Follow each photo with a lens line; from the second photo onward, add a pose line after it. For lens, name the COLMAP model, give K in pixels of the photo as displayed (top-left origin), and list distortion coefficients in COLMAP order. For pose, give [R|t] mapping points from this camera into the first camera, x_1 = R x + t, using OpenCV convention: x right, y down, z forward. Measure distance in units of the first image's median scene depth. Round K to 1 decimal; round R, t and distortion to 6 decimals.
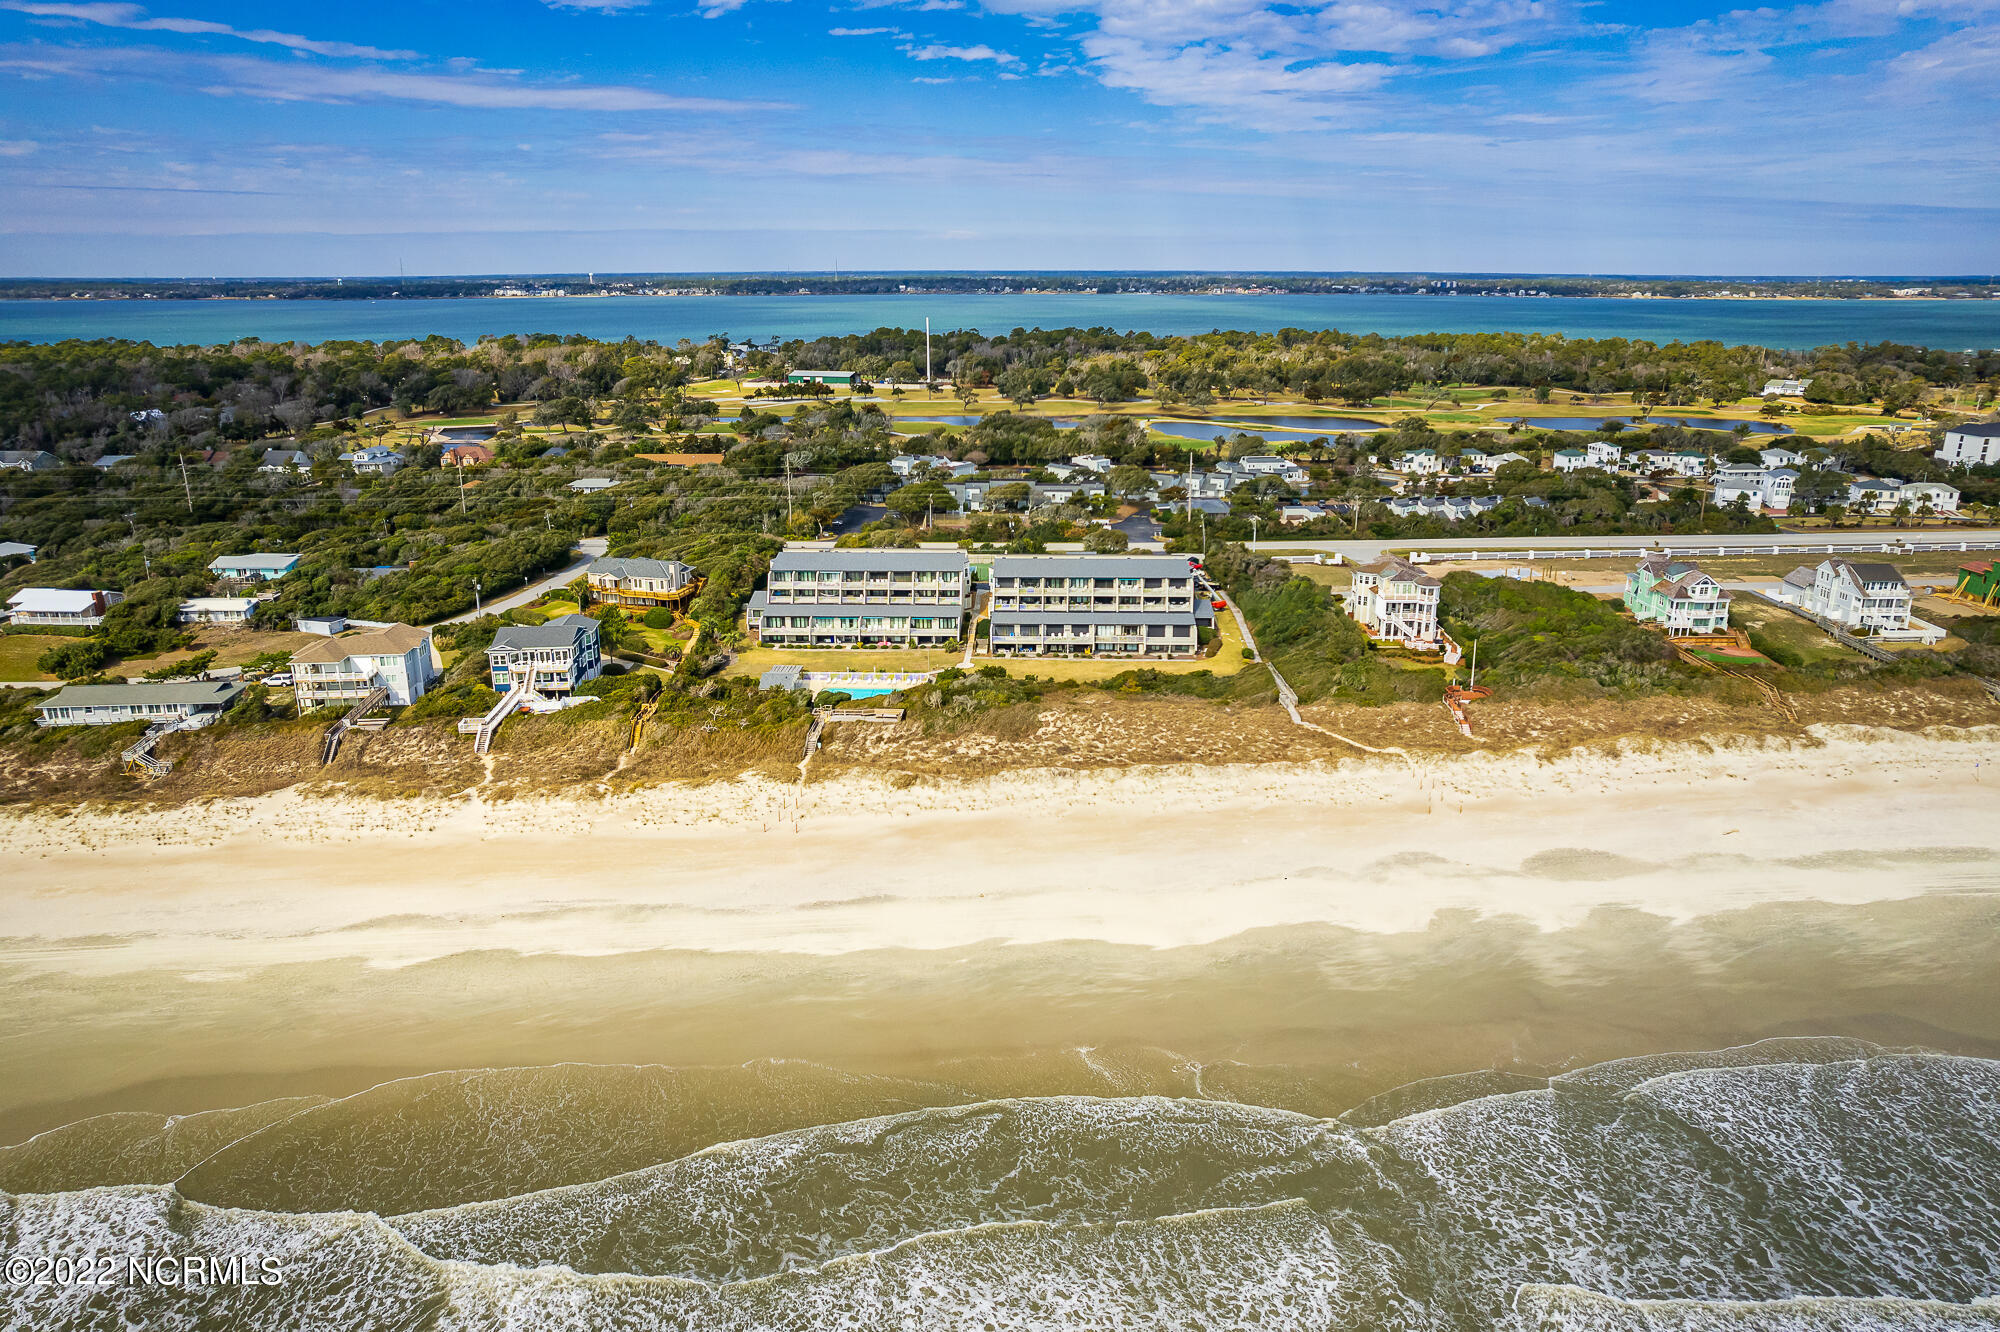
lens RADIAL K [[1313.0, 0, 1015.3], [0, 1313.0, 645.0], [0, 0, 1]] dist [-0.073318, 0.066935]
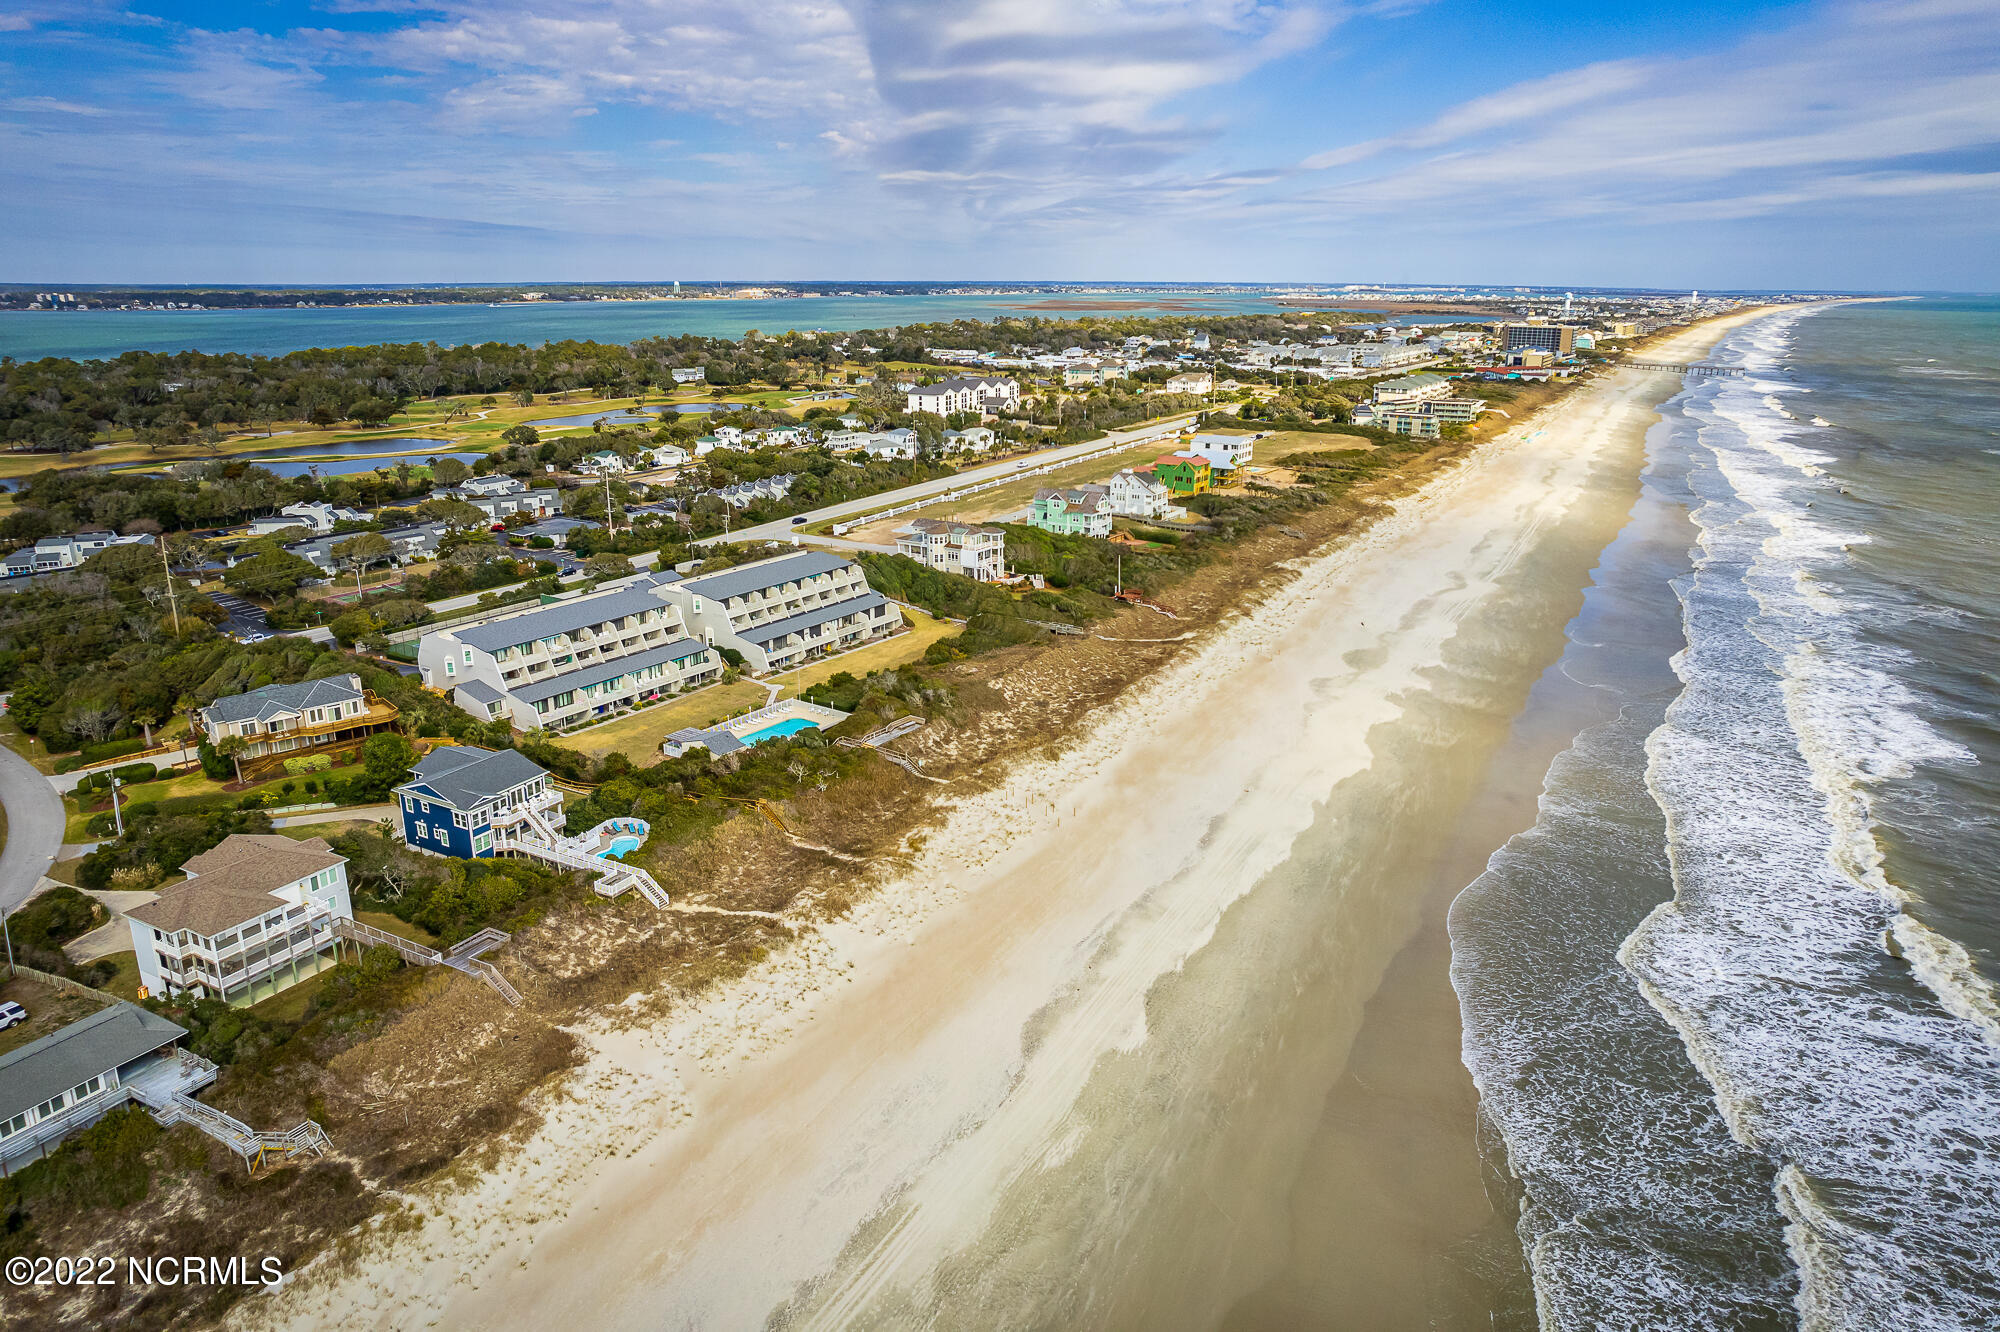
lens RADIAL K [[1292.0, 0, 1024.0], [0, 1292.0, 664.4], [0, 0, 1]] dist [-0.070022, 0.050013]
pose [[0.544222, -0.241568, 0.803410, -0.488457], [0.232050, 0.963630, 0.132554, -0.059047], [-0.806211, 0.114292, 0.580484, 0.210910]]
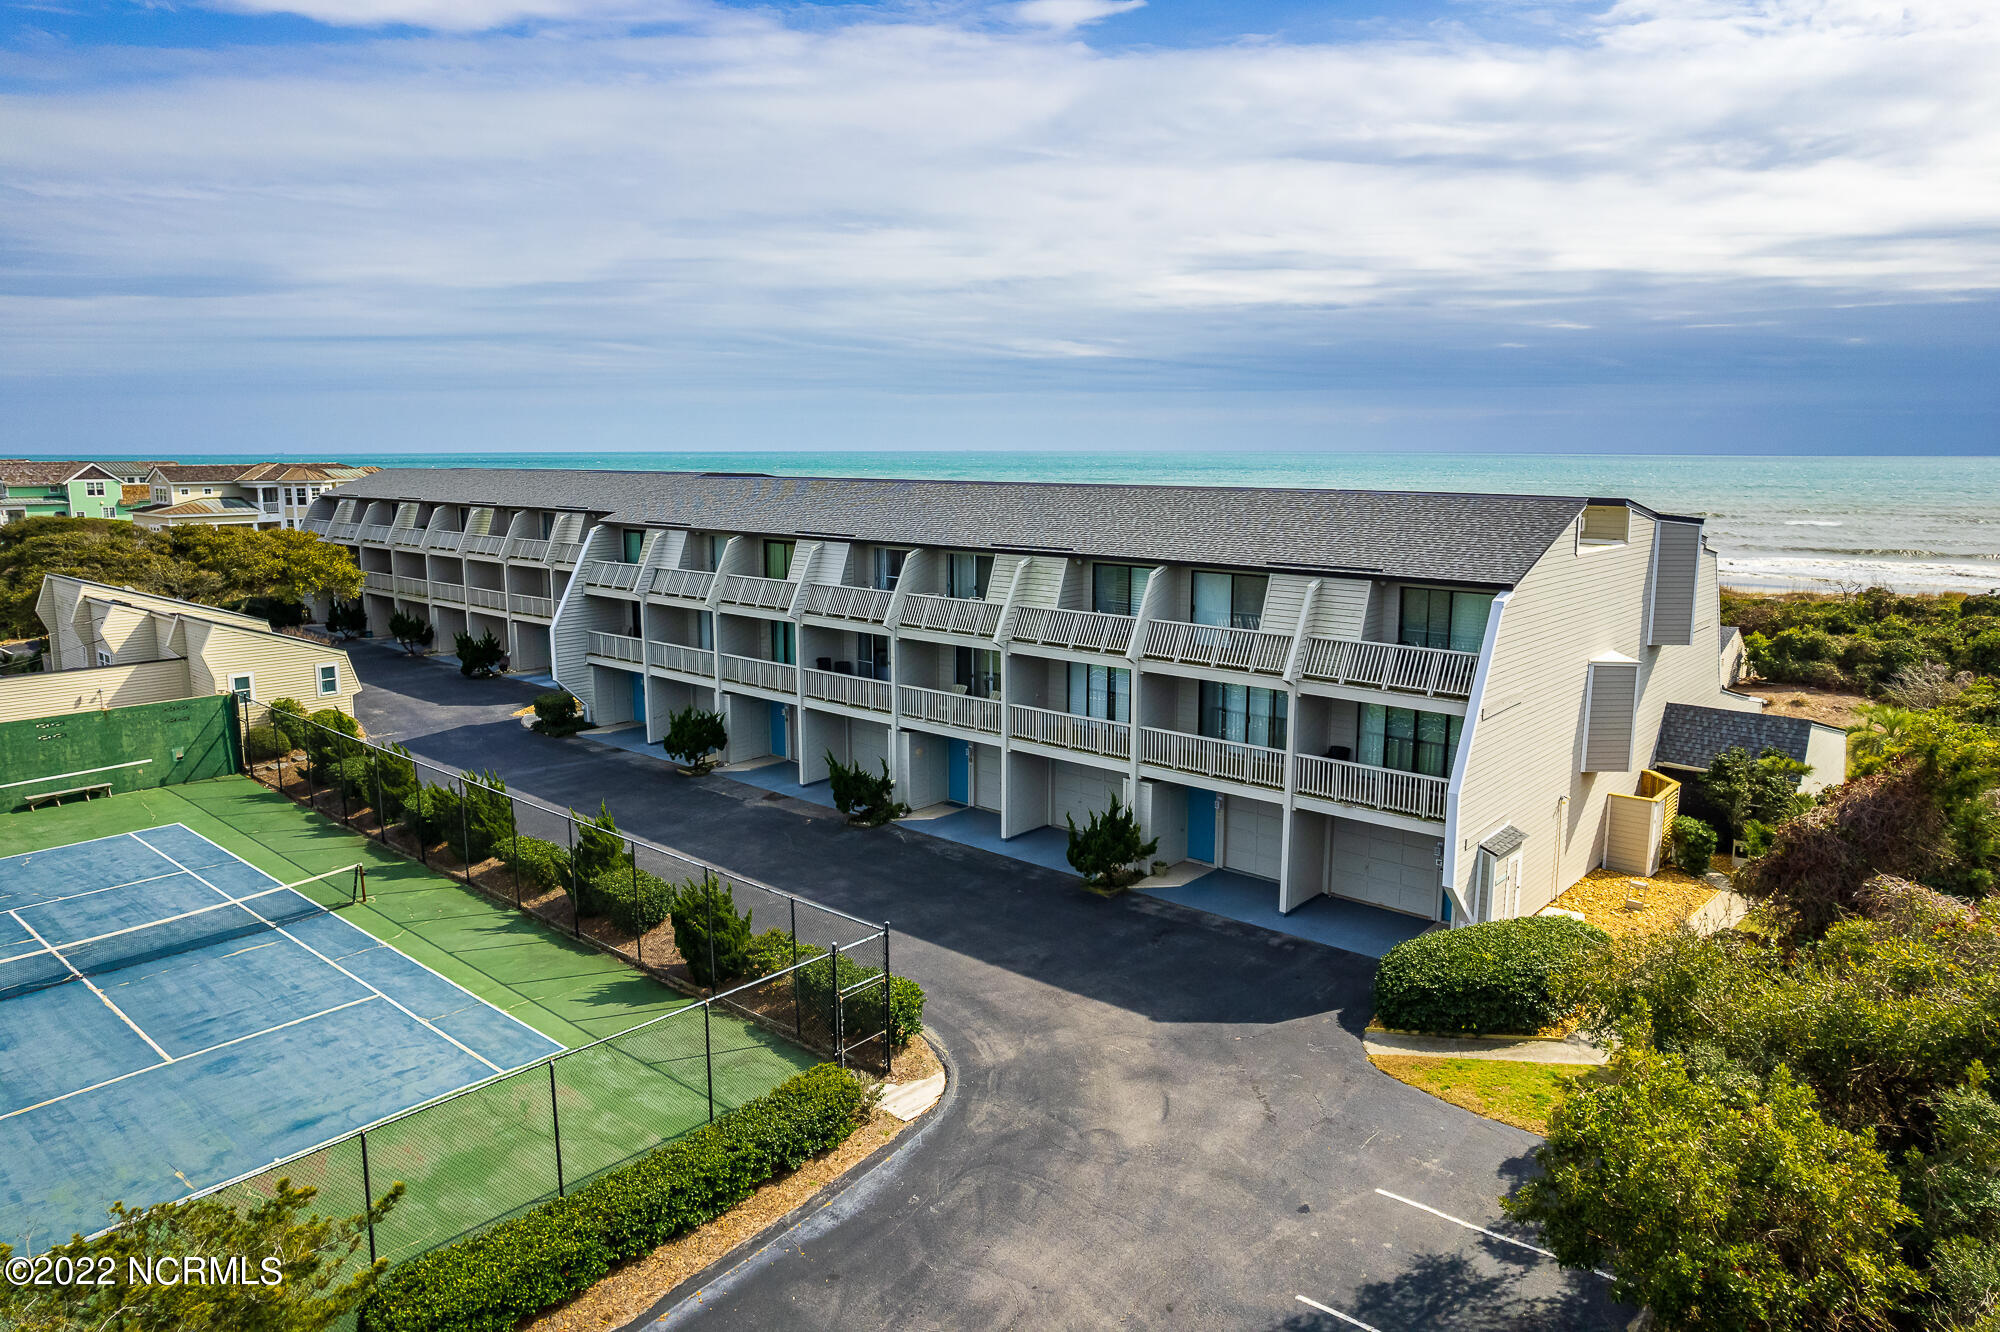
lens RADIAL K [[1306.8, 0, 1008.2], [0, 1306.8, 621.3], [0, 0, 1]] dist [-0.092707, 0.089141]
pose [[-0.763888, -0.084577, 0.639783, -0.171370], [0.185599, 0.920700, 0.343314, -0.092049], [-0.618085, 0.380997, -0.687614, 0.894138]]
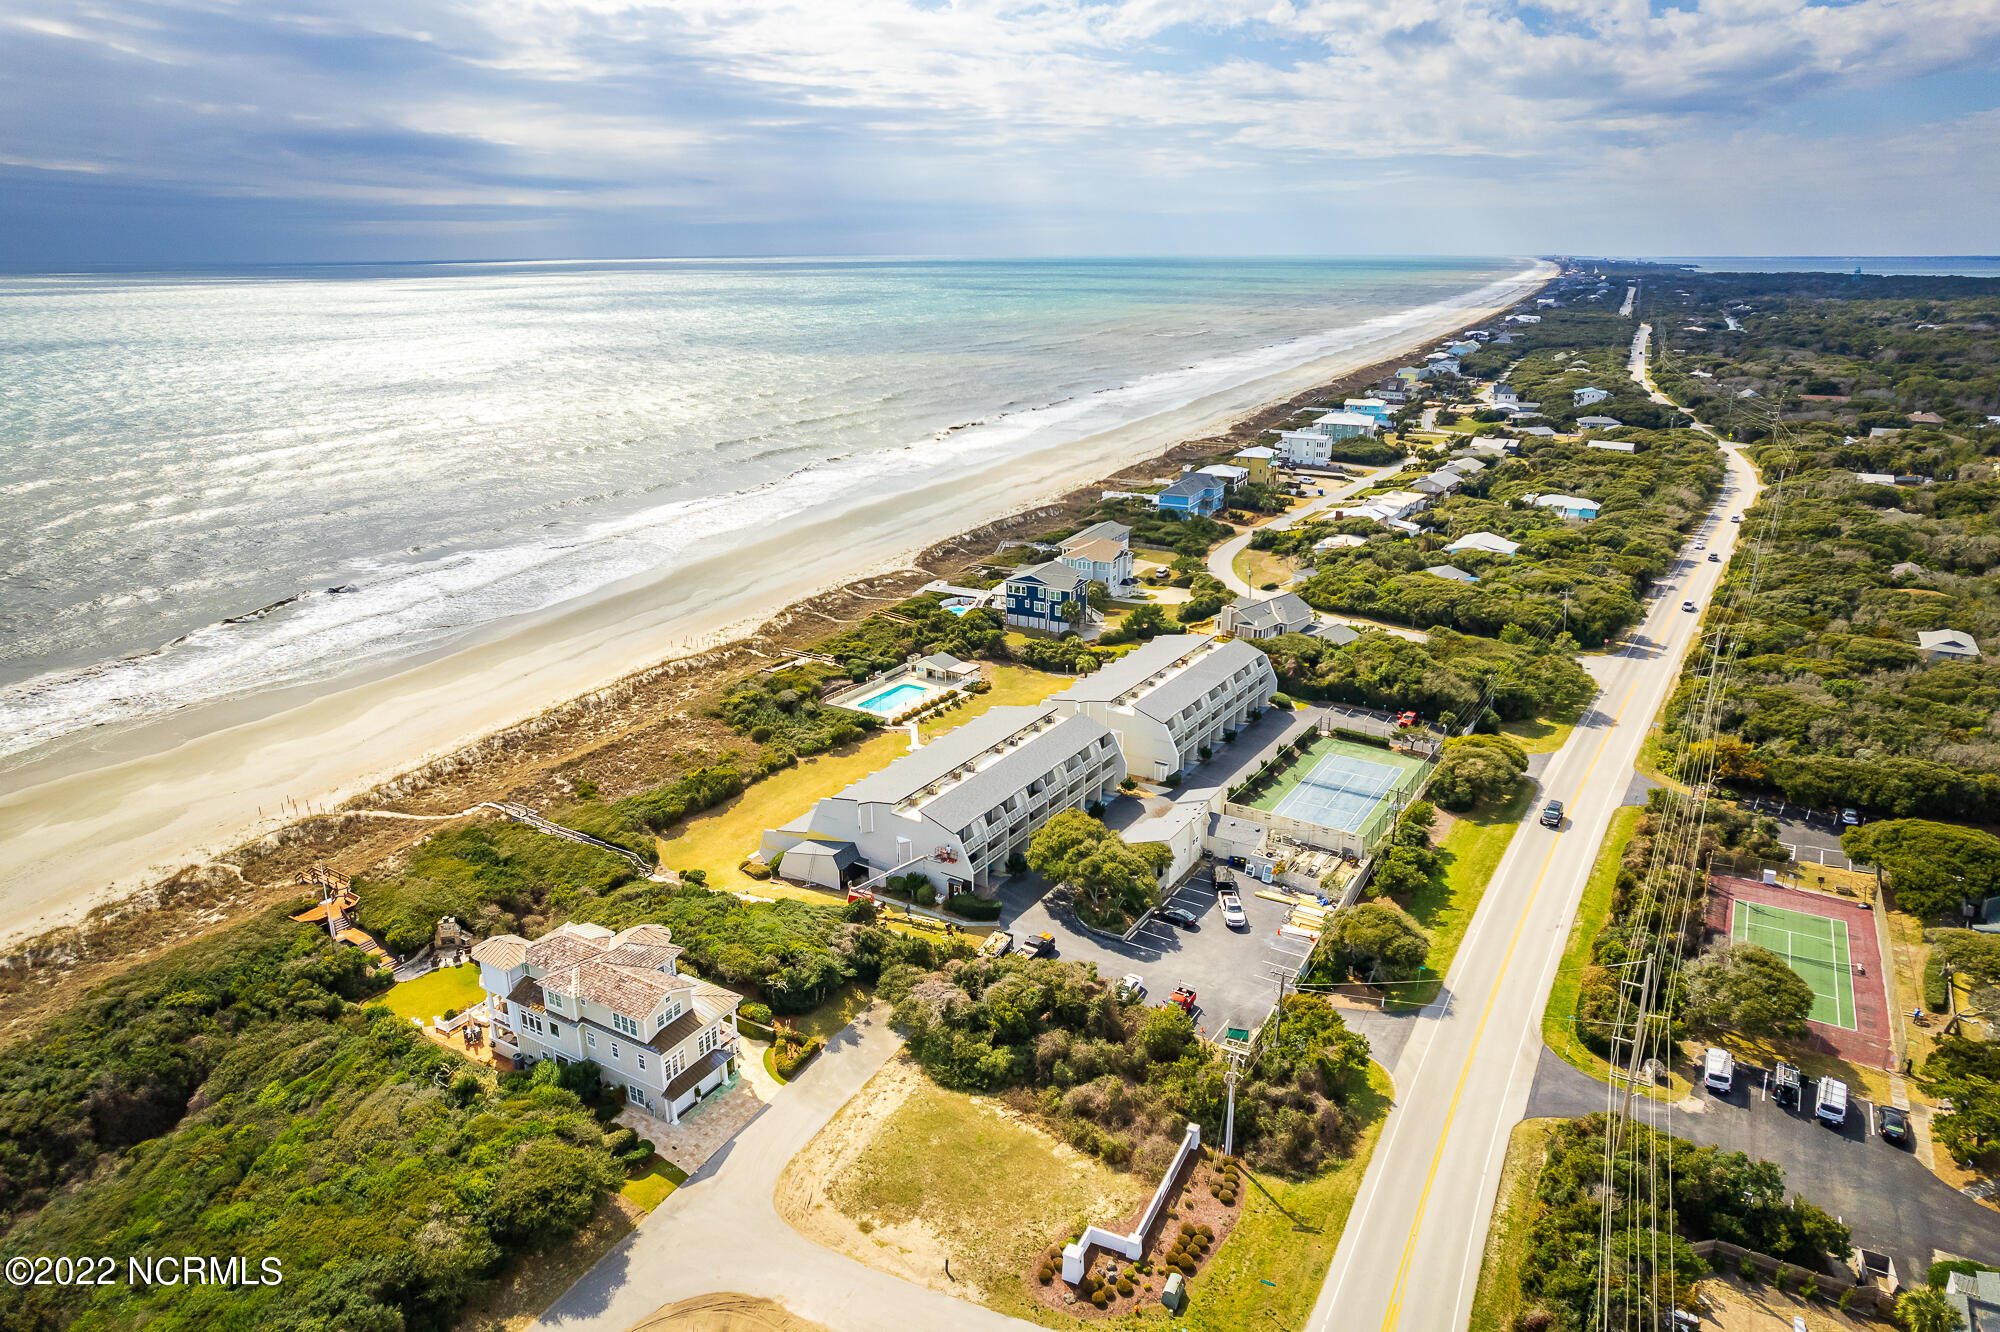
lens RADIAL K [[1257.0, 0, 1006.4], [0, 1257.0, 660.7], [0, 0, 1]] dist [-0.072083, 0.056800]
pose [[-0.512390, 0.268556, -0.815680, 0.418313], [-0.239689, 0.867370, 0.436141, -0.289679], [0.824625, 0.418983, -0.380062, 0.942392]]
